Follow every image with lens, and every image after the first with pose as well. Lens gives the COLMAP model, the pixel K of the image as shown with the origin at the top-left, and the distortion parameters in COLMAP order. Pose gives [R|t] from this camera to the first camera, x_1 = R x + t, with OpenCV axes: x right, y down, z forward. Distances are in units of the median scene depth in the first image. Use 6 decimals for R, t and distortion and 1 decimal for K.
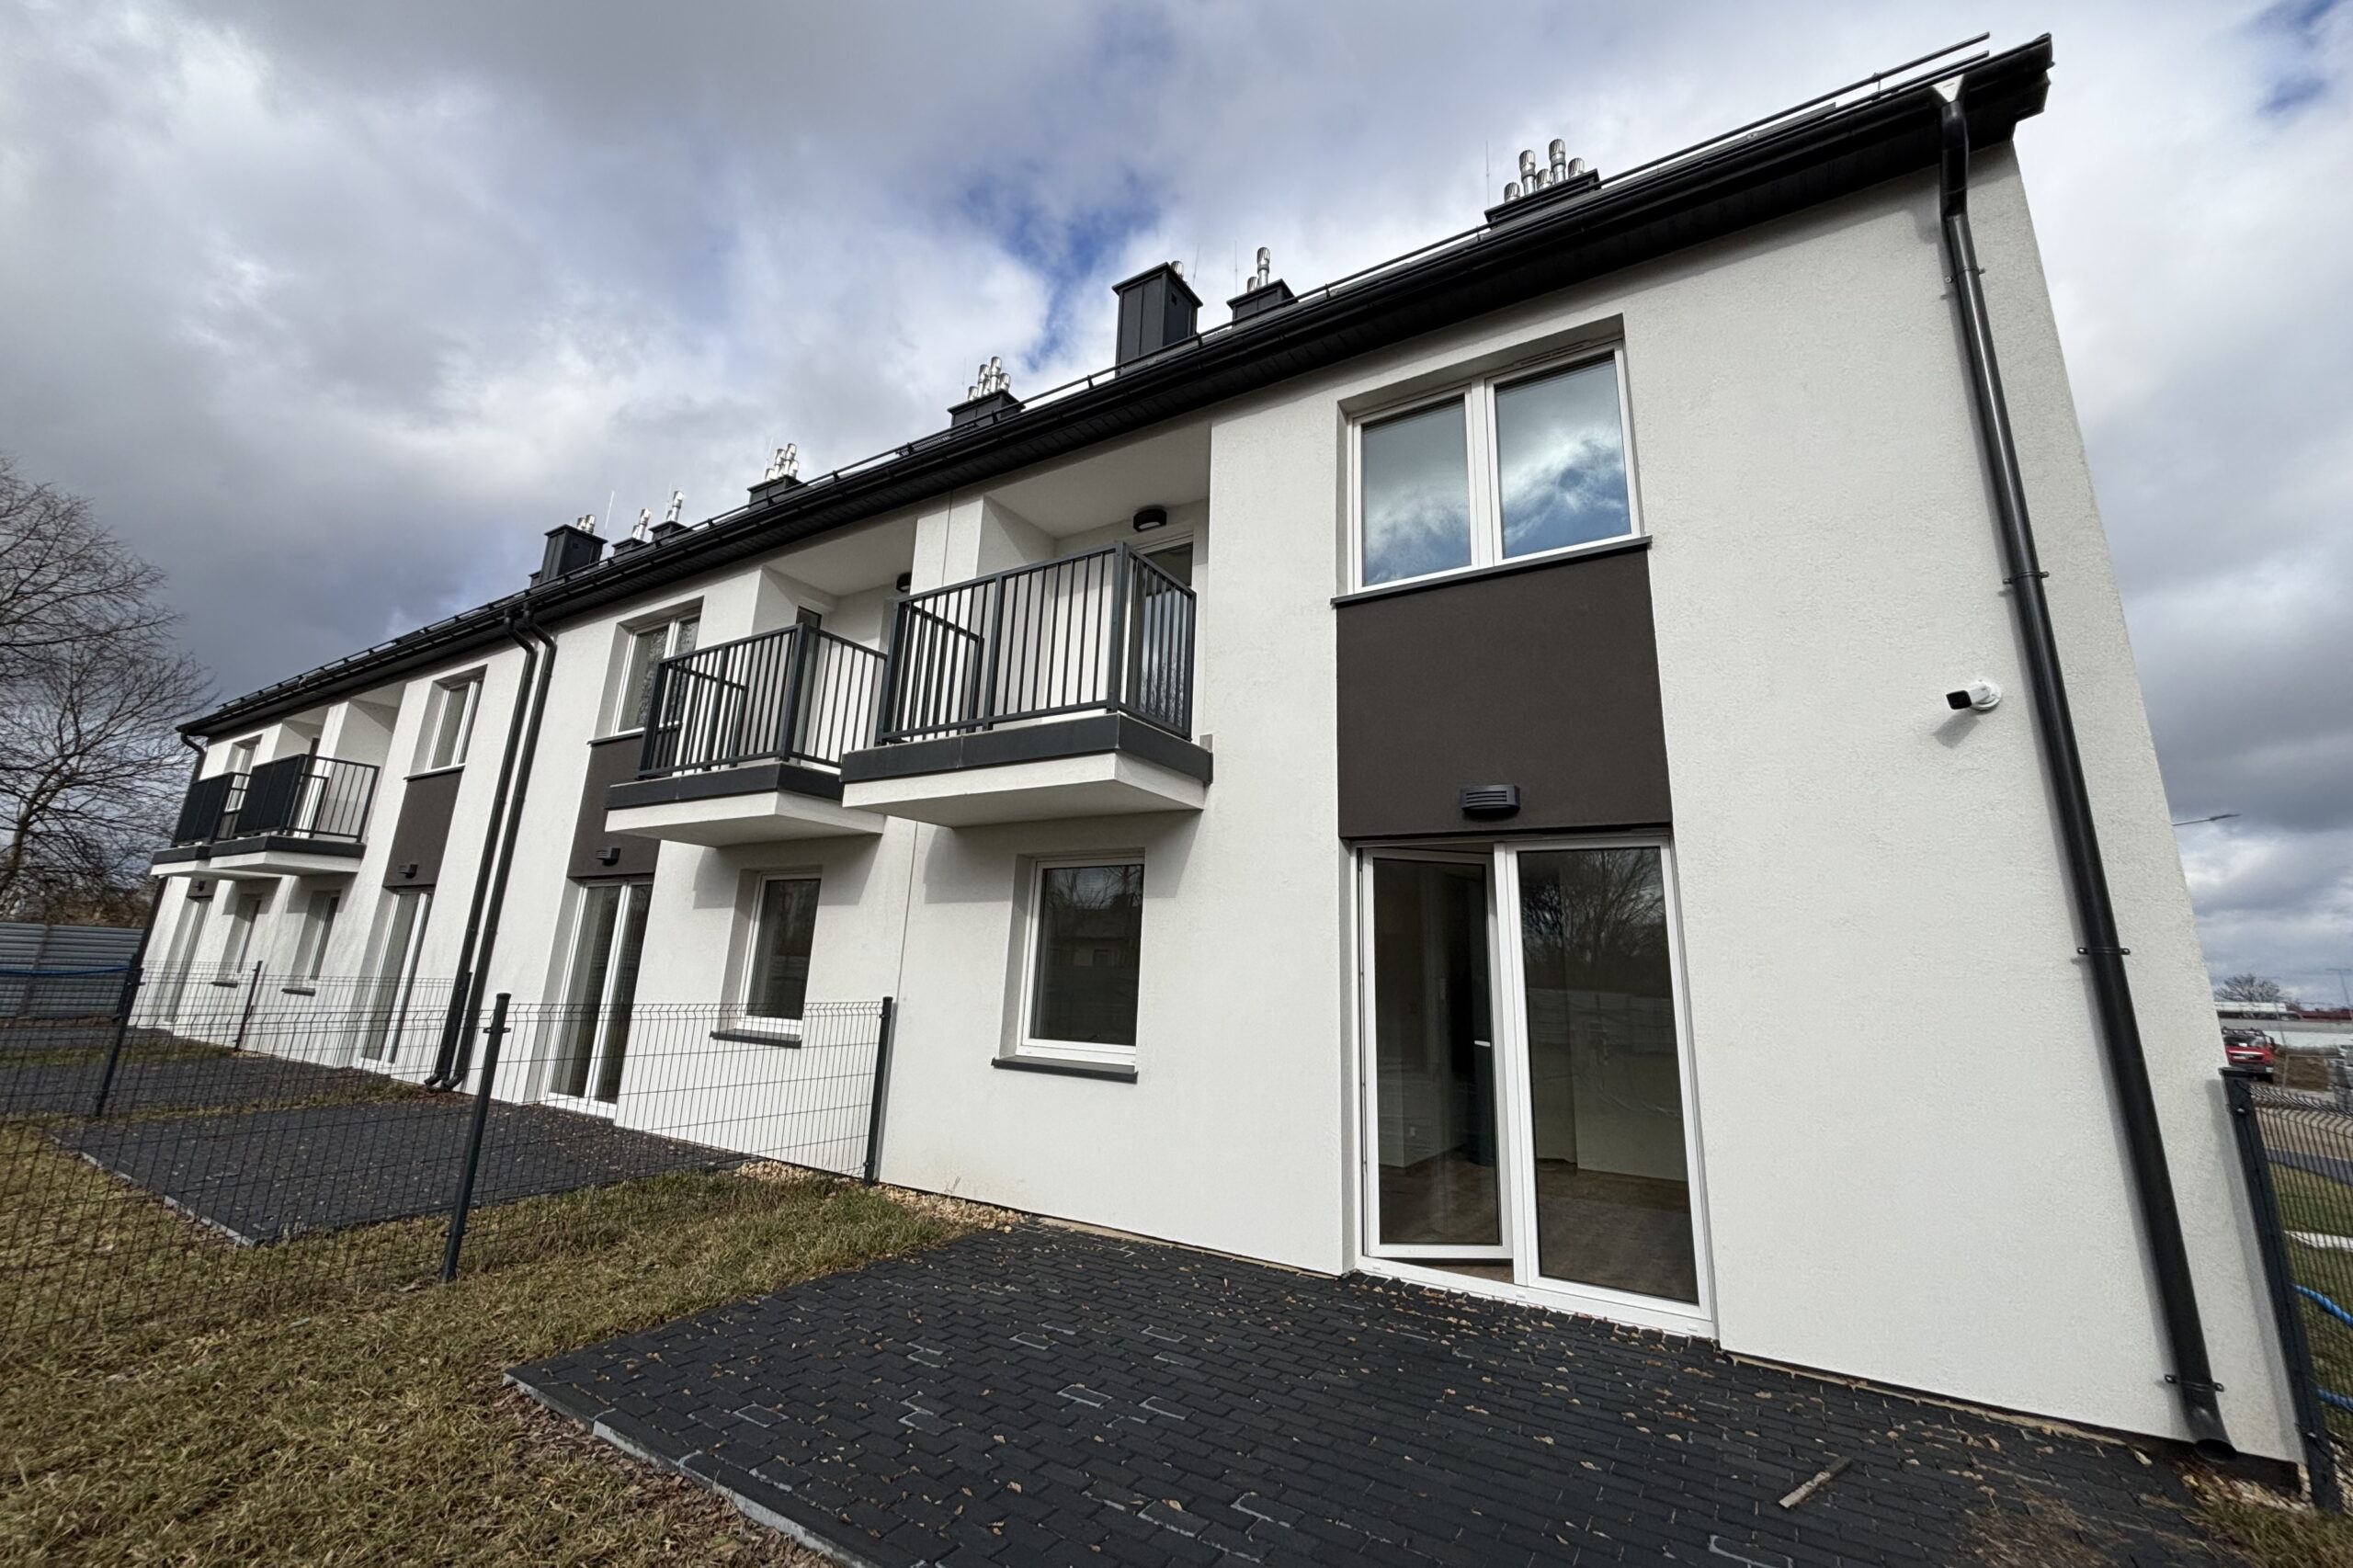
lens RADIAL K [[899.4, 0, 1176.5], [0, 899.4, 784.0], [0, 0, 1]] dist [0.000759, 0.000085]
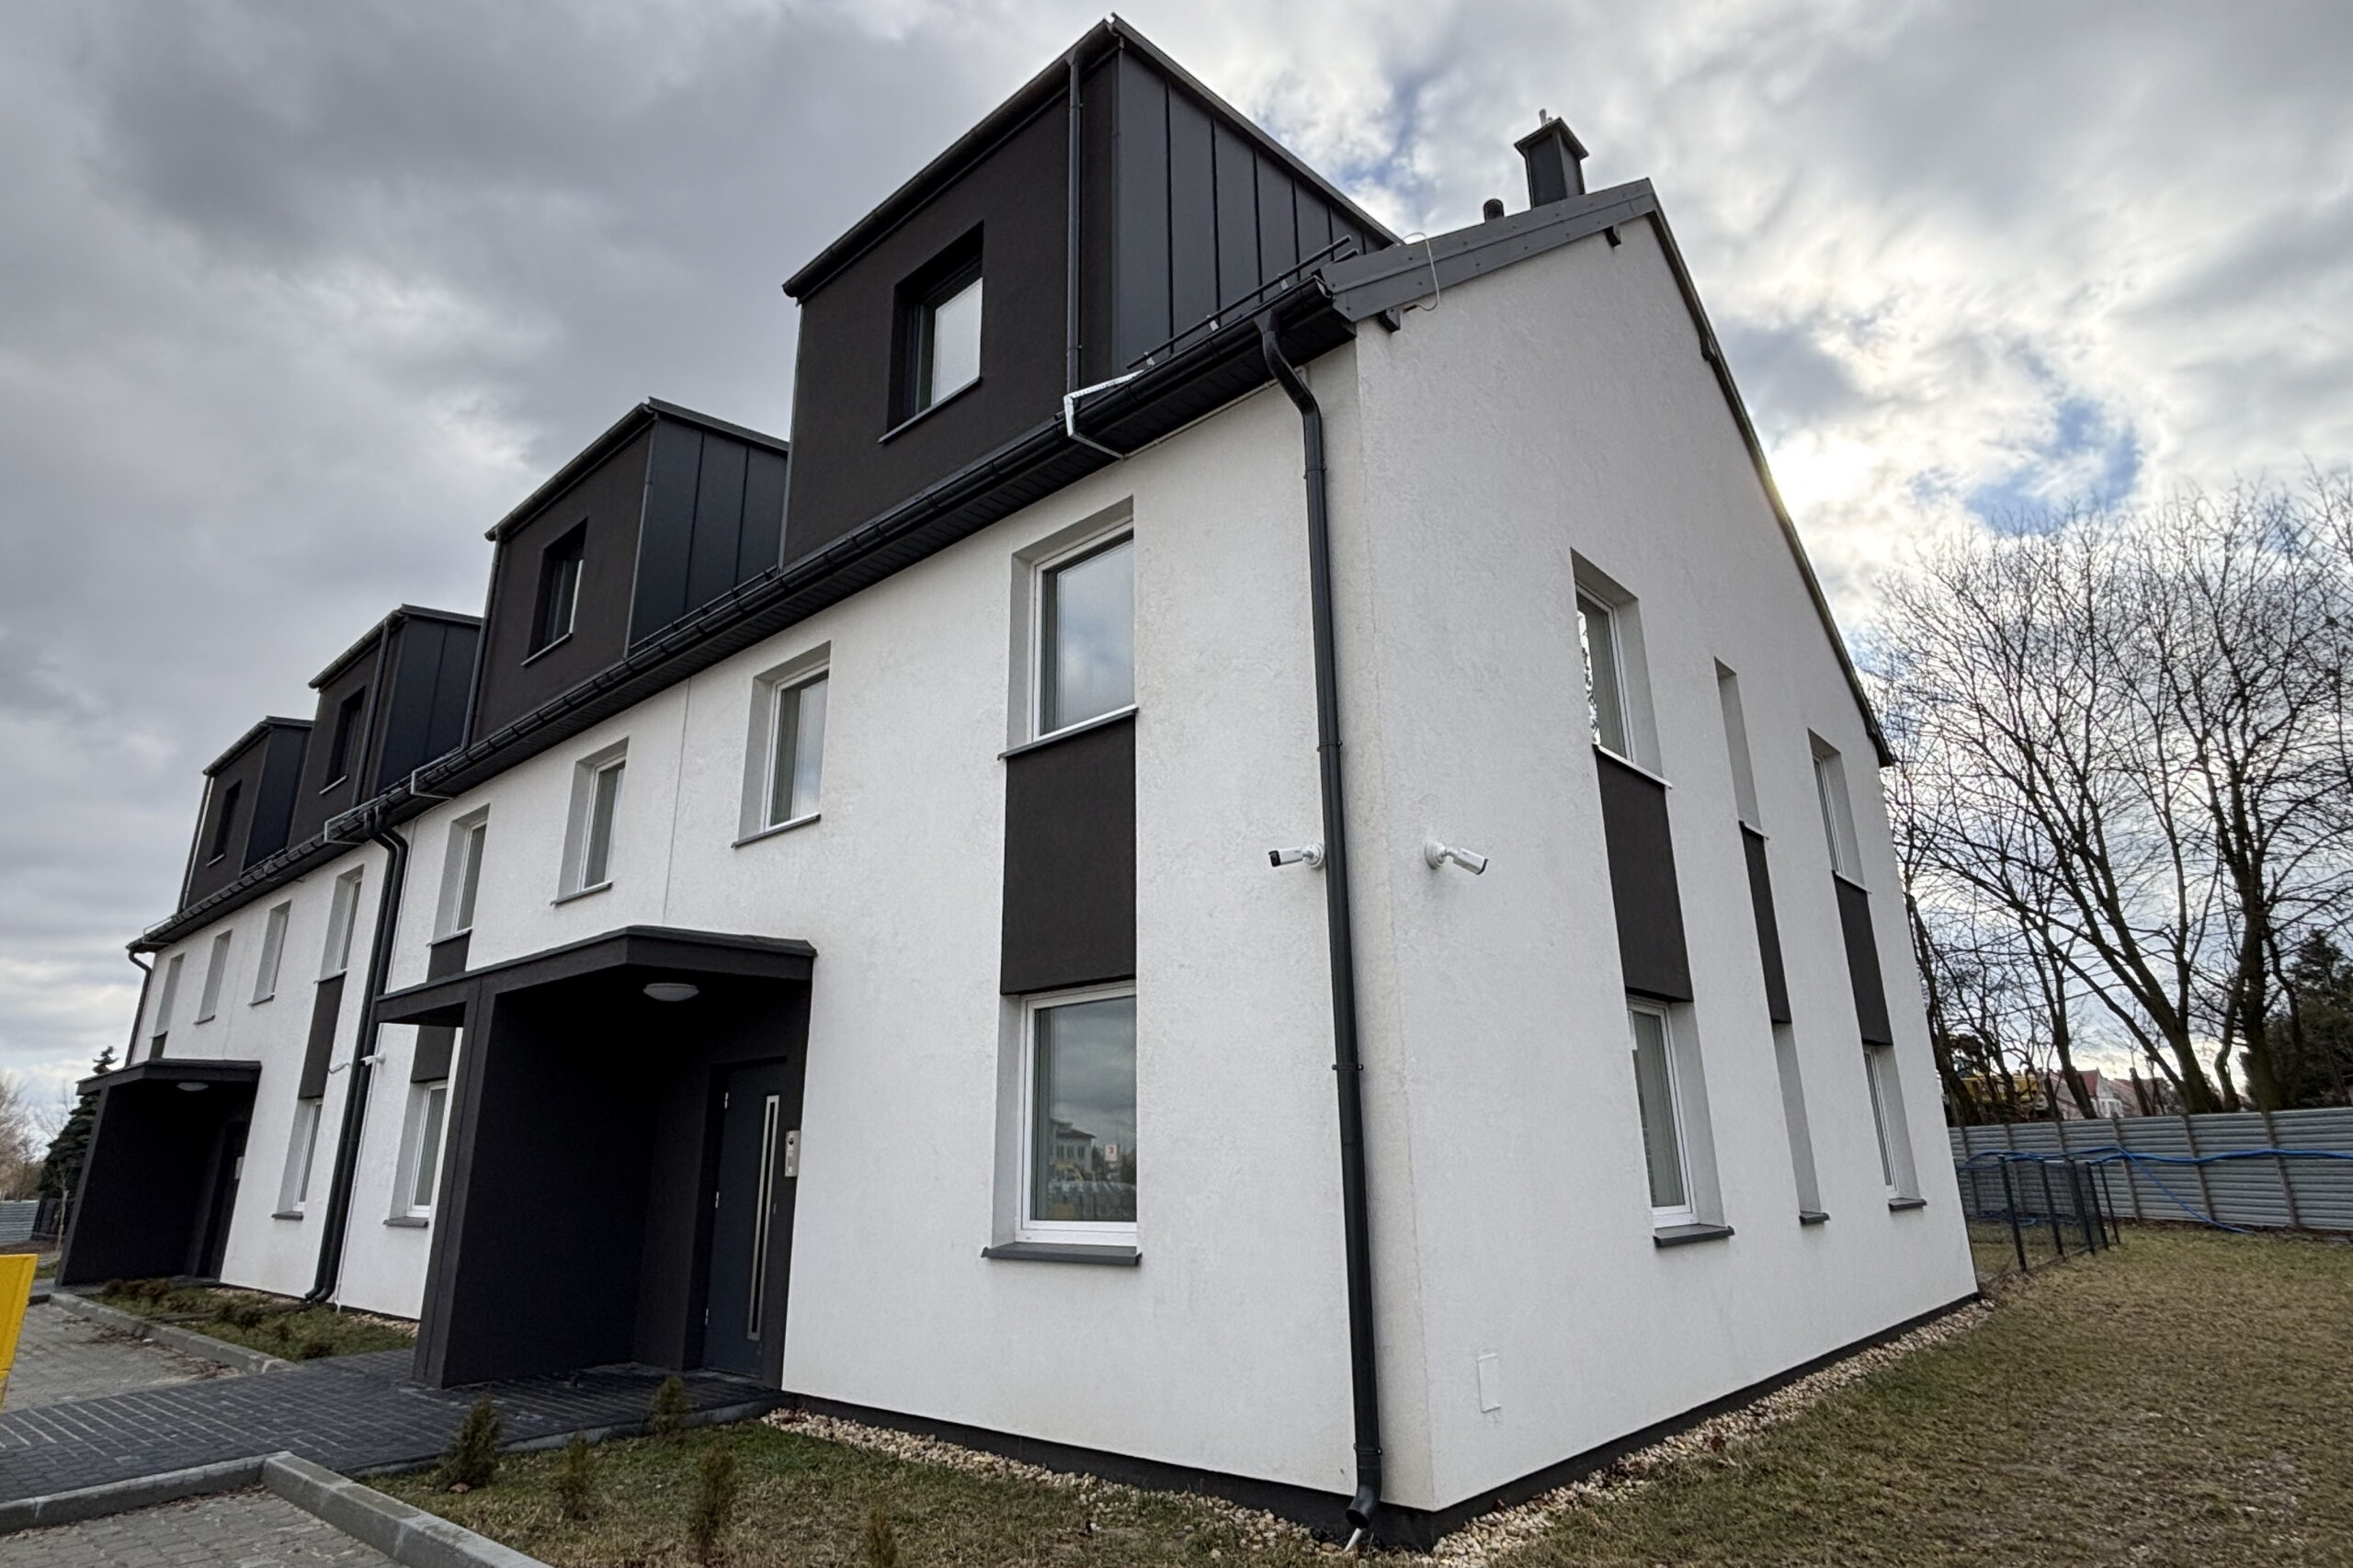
lens RADIAL K [[1247.4, 0, 1176.5], [0, 1247.4, 784.0], [0, 0, 1]] dist [-0.002958, -0.000898]
pose [[0.979828, -0.115210, -0.163292, 0.355001], [0.104794, 0.991952, -0.071055, -0.031638], [0.170165, 0.052510, 0.984016, -0.209195]]
